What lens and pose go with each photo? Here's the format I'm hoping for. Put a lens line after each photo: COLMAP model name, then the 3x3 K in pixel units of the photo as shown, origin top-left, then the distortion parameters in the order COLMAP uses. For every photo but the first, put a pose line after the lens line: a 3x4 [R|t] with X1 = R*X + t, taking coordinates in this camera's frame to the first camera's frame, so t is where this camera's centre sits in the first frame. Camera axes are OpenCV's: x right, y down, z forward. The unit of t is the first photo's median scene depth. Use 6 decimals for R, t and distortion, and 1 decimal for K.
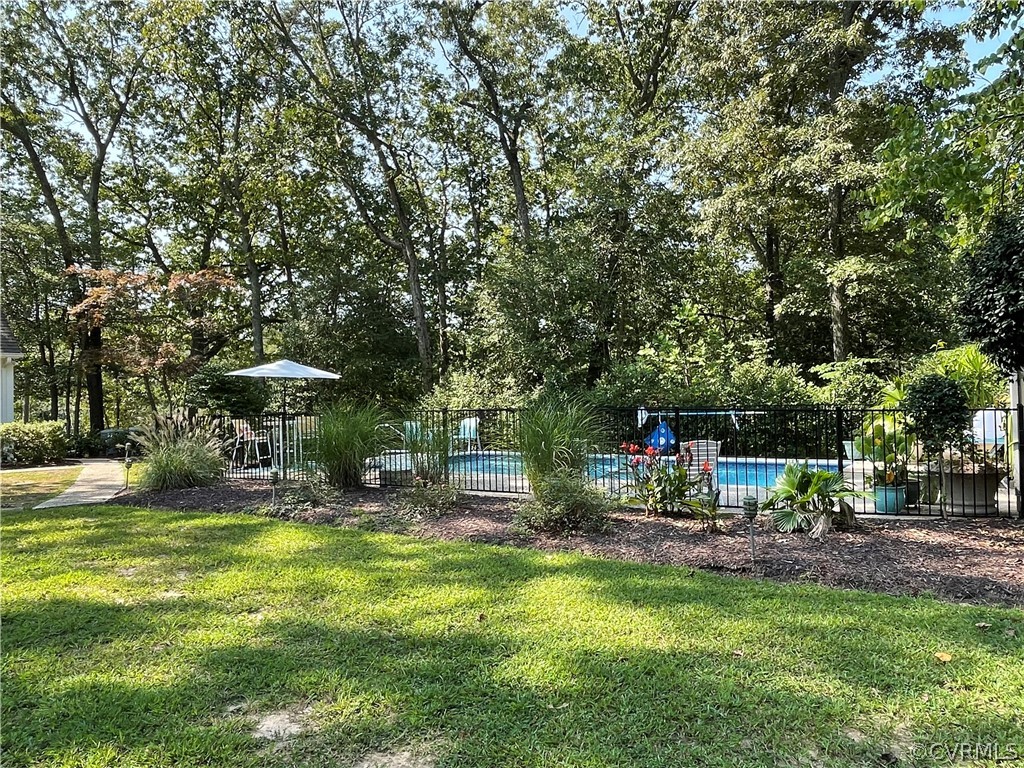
lens RADIAL K [[735.1, 0, 511.3], [0, 735.1, 384.2], [0, 0, 1]] dist [0.016736, -0.007940]
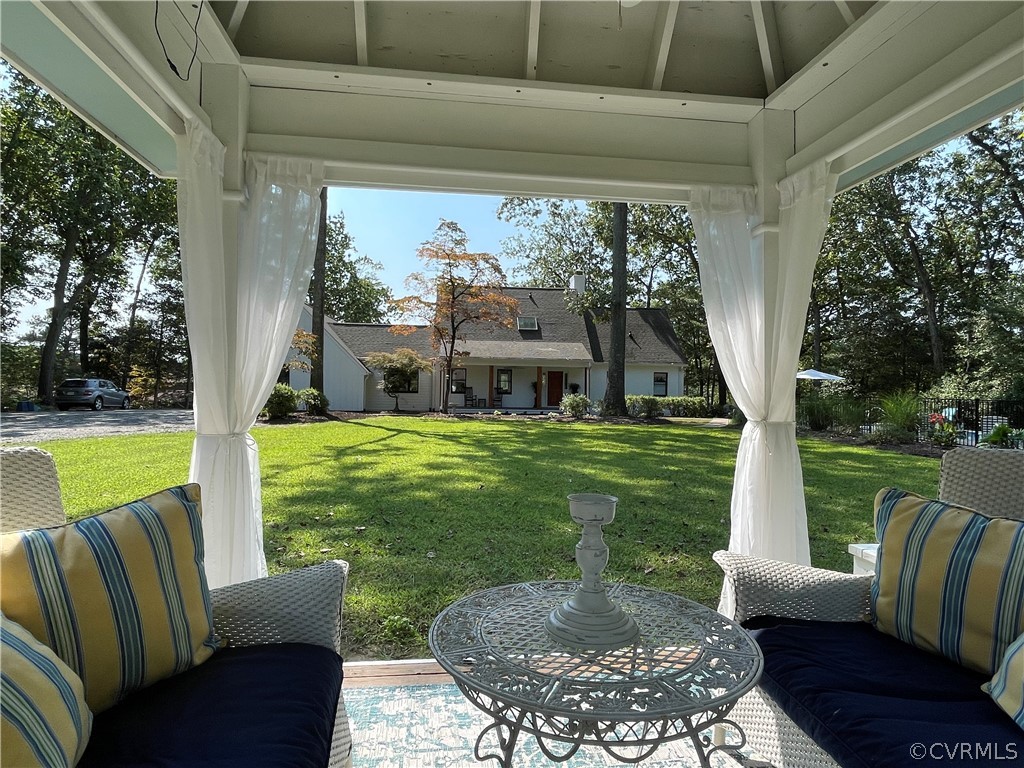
lens RADIAL K [[566.1, 0, 511.3], [0, 566.1, 385.9], [0, 0, 1]] dist [0.000734, 0.000283]
pose [[0.638924, 0.034211, -0.768508, 0.230985], [-0.033031, 0.999309, 0.017024, 0.011336], [0.768560, 0.014508, 0.639613, -0.377661]]
